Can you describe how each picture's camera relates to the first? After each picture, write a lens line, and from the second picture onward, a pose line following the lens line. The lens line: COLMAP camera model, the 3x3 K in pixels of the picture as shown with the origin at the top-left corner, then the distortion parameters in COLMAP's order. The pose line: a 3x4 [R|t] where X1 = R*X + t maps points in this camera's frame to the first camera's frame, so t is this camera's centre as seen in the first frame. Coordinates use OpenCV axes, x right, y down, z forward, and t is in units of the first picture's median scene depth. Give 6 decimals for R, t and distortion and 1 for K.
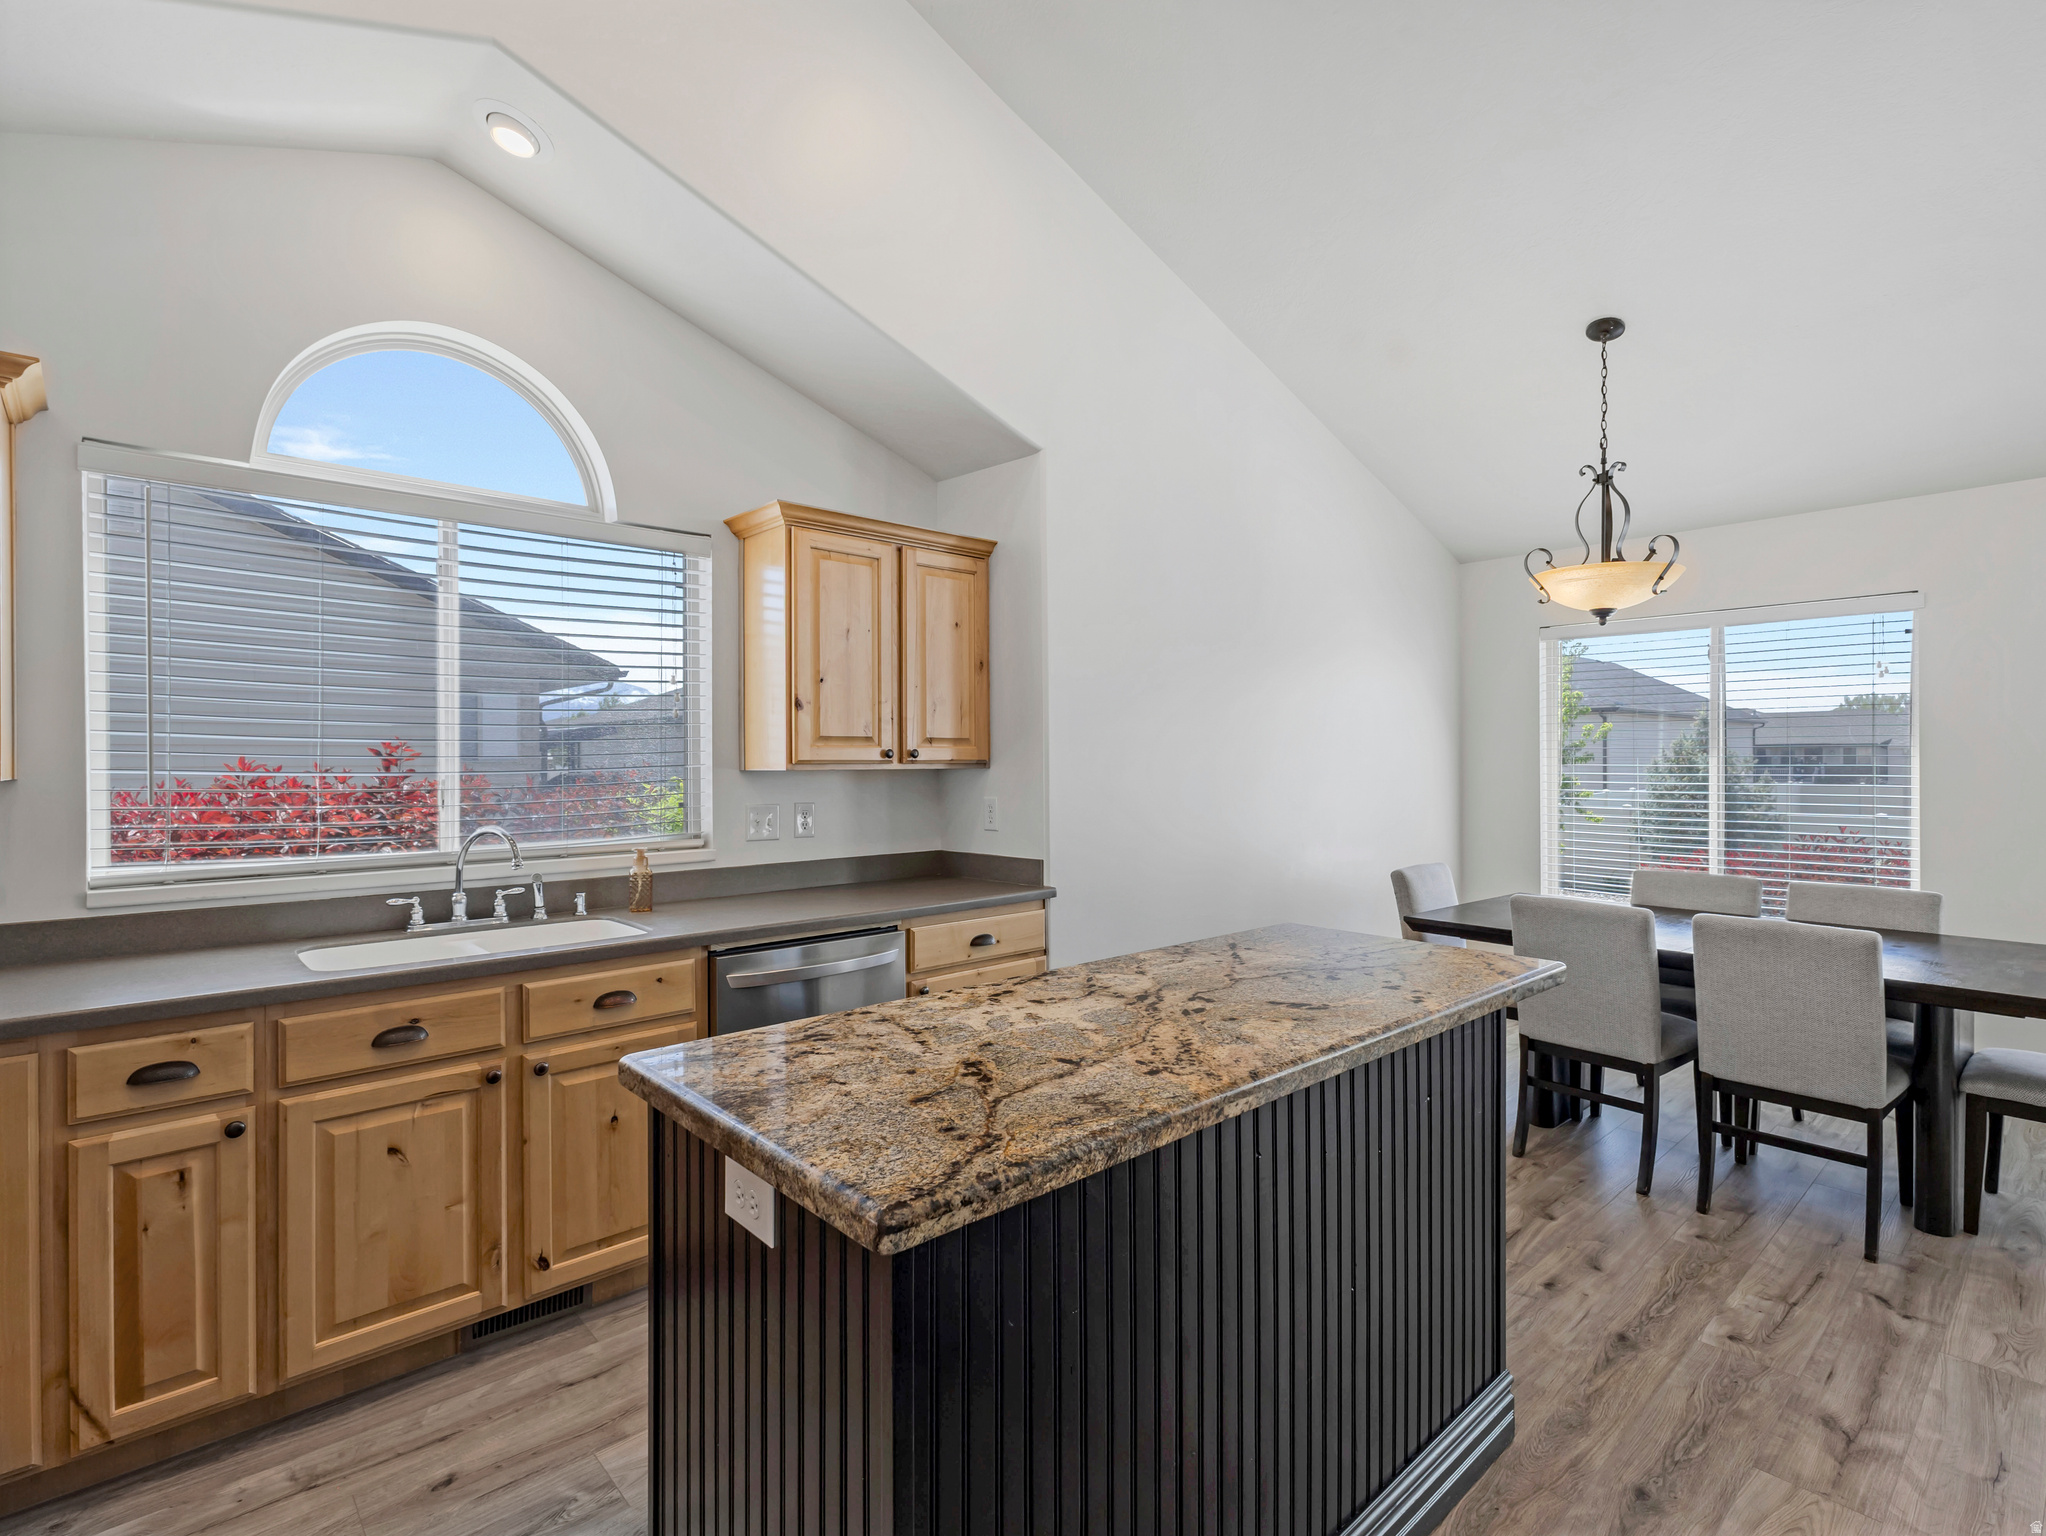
lens RADIAL K [[1001.1, 0, 1029.6], [0, 1001.1, 765.8], [0, 0, 1]] dist [0.006967, -0.000350]
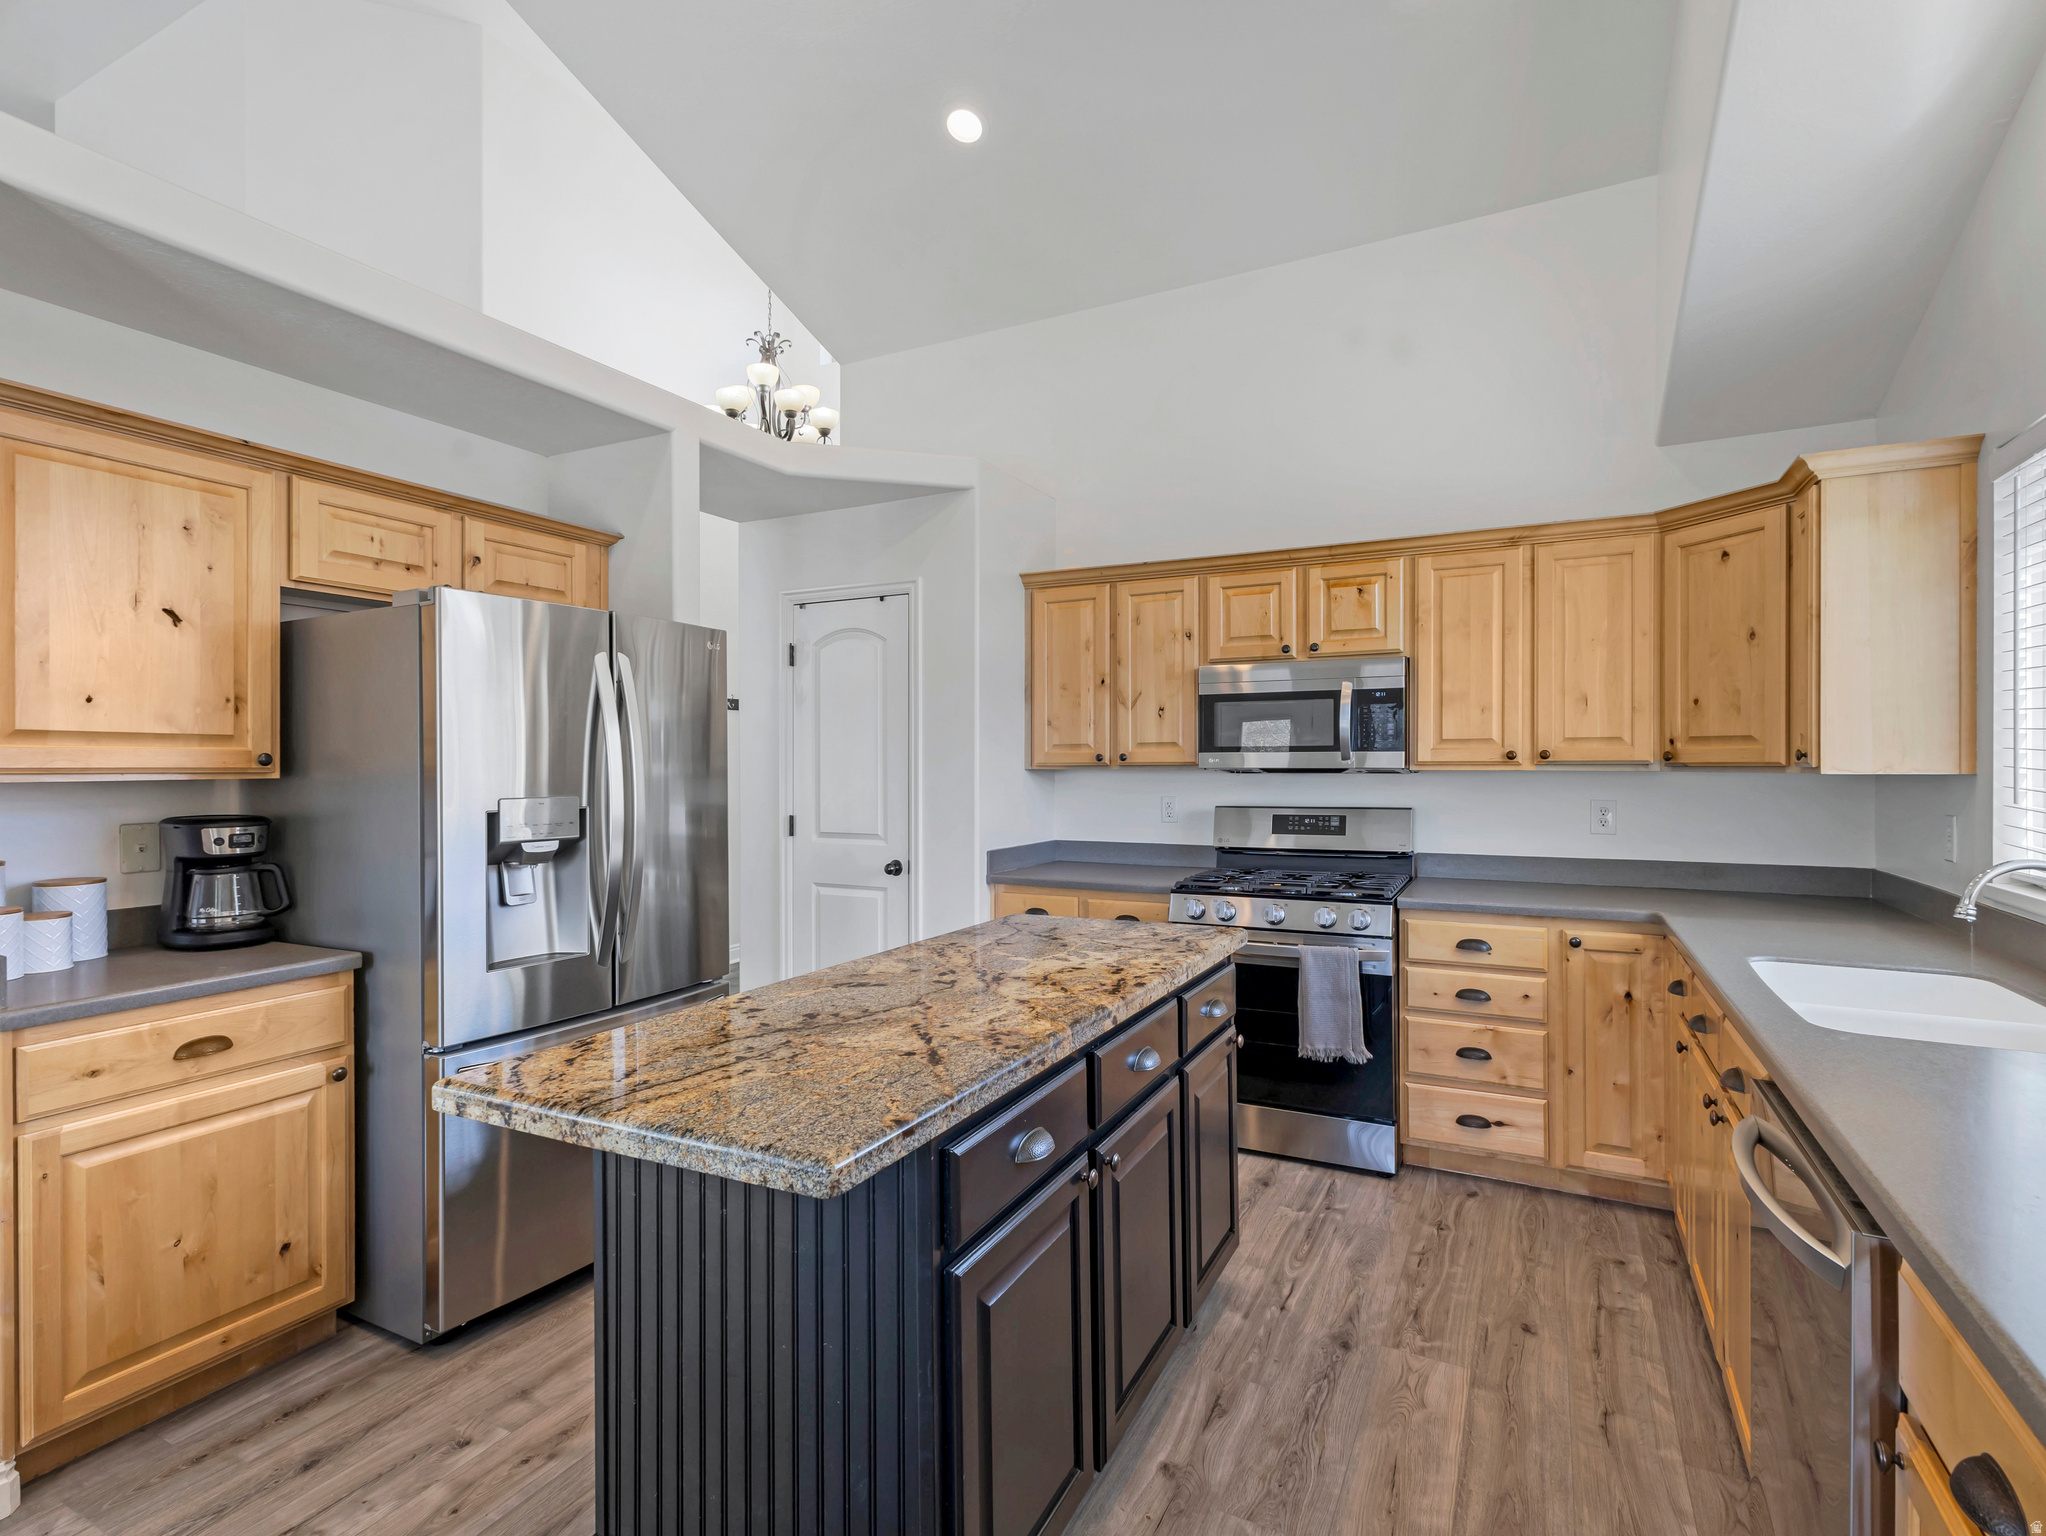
lens RADIAL K [[1001.1, 0, 1025.1], [0, 1001.1, 764.5], [0, 0, 1]] dist [0.006967, -0.000350]
pose [[-0.936227, 0.009622, -0.351265, 0.492949], [0.005985, 0.999917, 0.011437, -0.020119], [0.351346, 0.008606, -0.936206, 2.142632]]
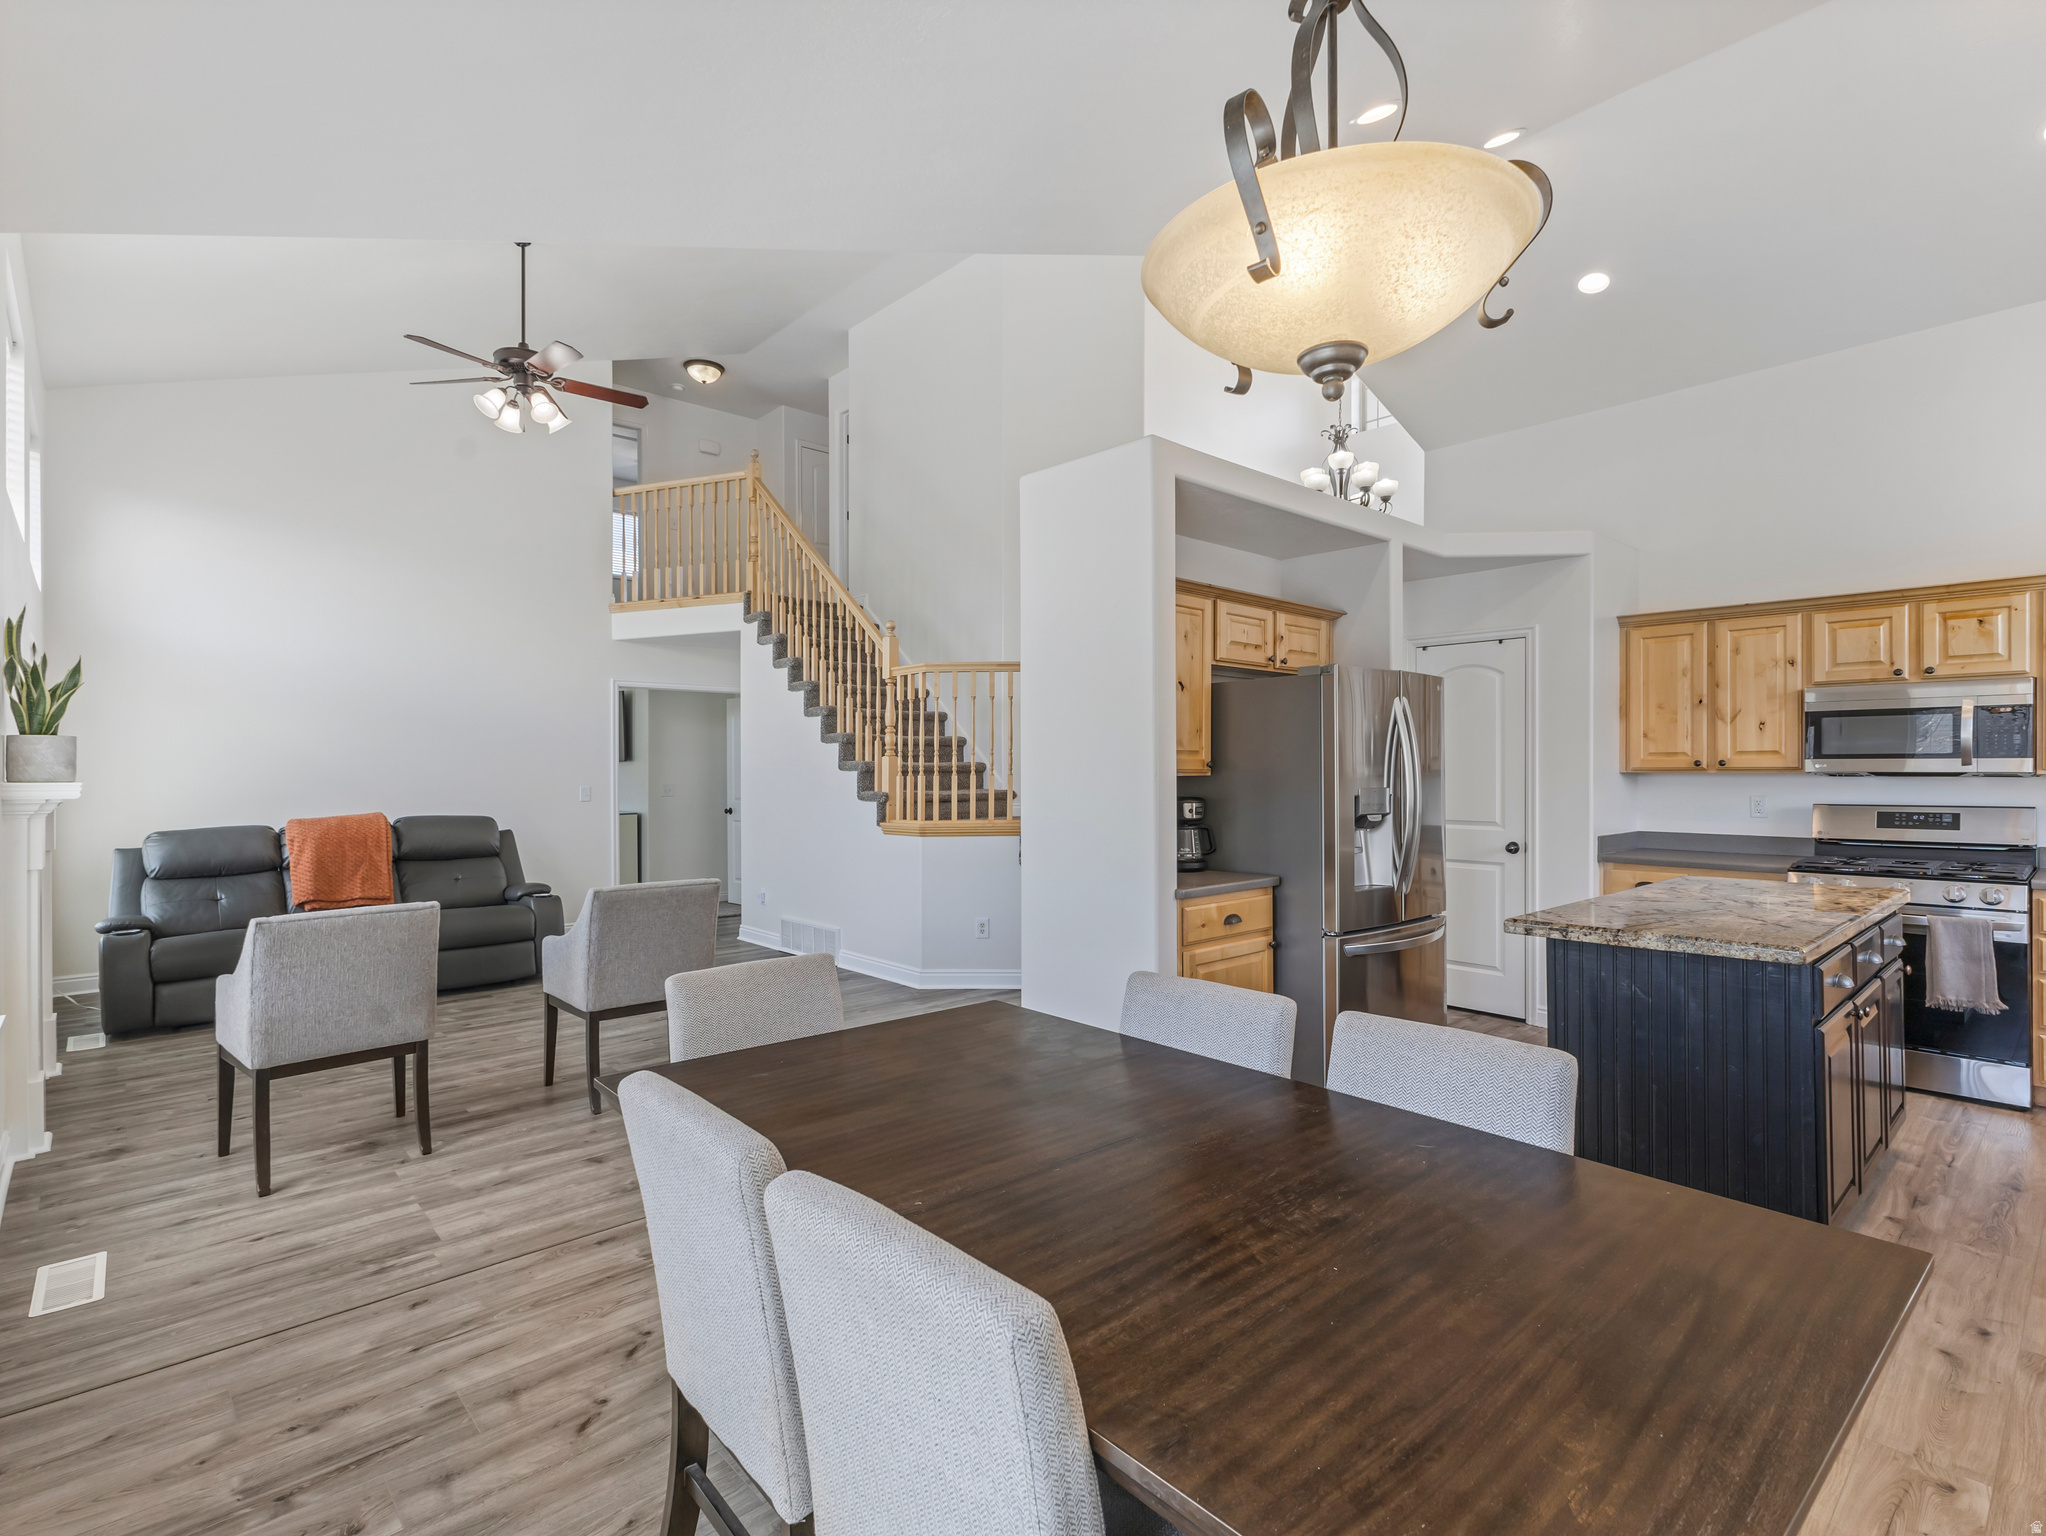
lens RADIAL K [[1001.1, 0, 1018.9], [0, 1001.1, 766.5], [0, 0, 1]] dist [0.006967, -0.000350]
pose [[-0.999966, 0.007312, -0.003733, 1.469691], [0.007289, 0.999955, 0.006064, -0.030887], [0.003777, 0.006037, -0.999975, 2.891188]]
